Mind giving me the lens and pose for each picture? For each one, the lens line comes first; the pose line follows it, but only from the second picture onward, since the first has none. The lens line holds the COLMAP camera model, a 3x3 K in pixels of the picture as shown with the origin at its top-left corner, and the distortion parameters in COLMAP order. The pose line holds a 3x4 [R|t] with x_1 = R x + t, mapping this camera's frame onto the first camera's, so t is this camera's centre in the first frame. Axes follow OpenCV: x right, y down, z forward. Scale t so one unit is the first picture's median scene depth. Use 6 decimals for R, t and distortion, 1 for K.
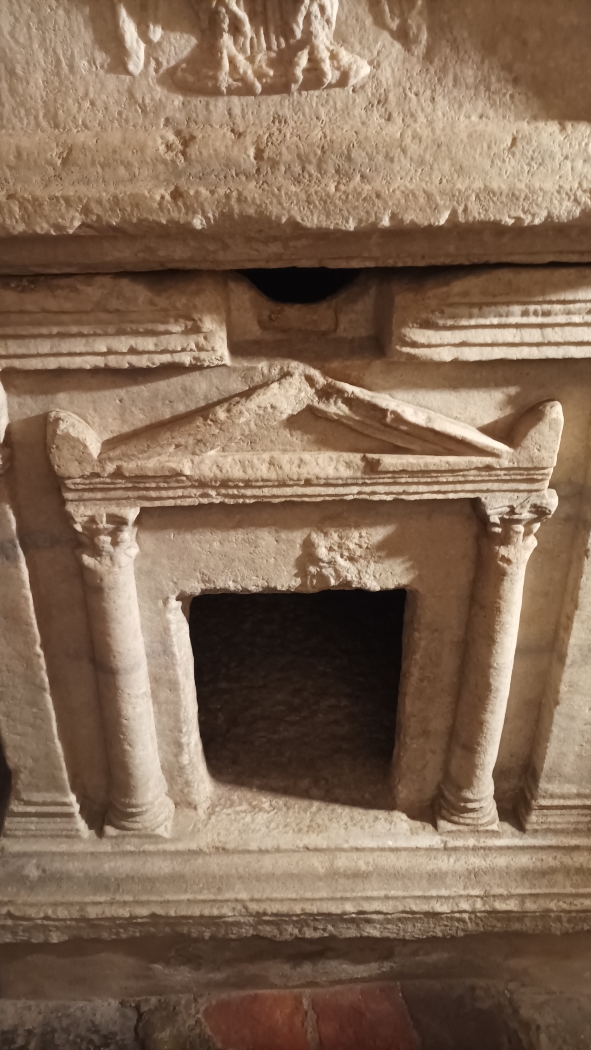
lens RADIAL K [[796.4, 0, 296.6], [0, 796.4, 529.1], [0, 0, 1]] dist [0.013535, -0.014104]
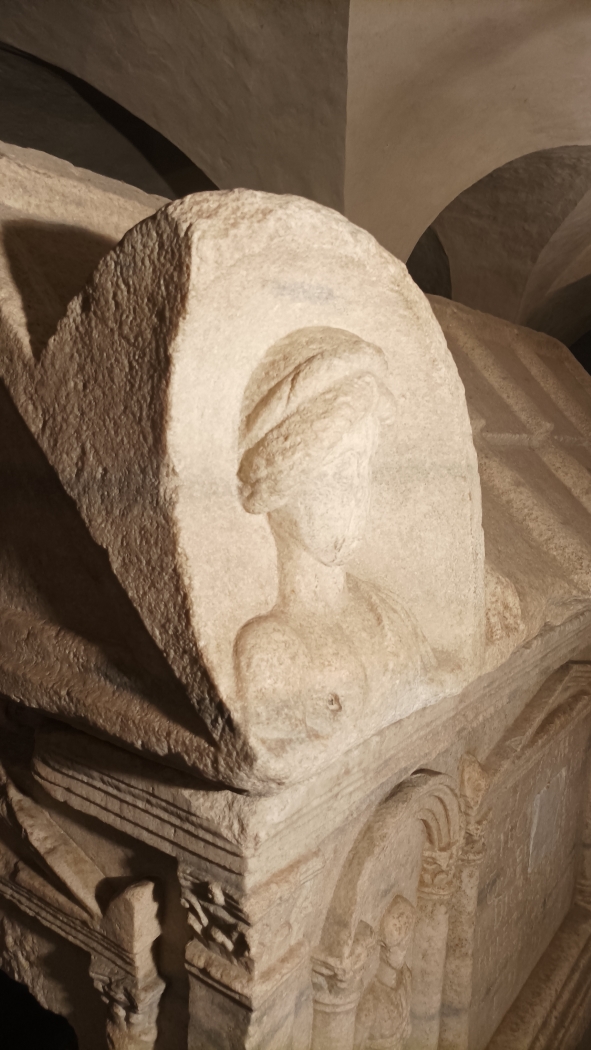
lens RADIAL K [[796.4, 0, 298.6], [0, 796.4, 521.0], [0, 0, 1]] dist [0.013535, -0.014104]
pose [[0.796320, 0.141894, -0.587997, 0.917738], [-0.344766, 0.905205, -0.248474, -0.356779], [0.497001, 0.400586, 0.769754, 0.176152]]
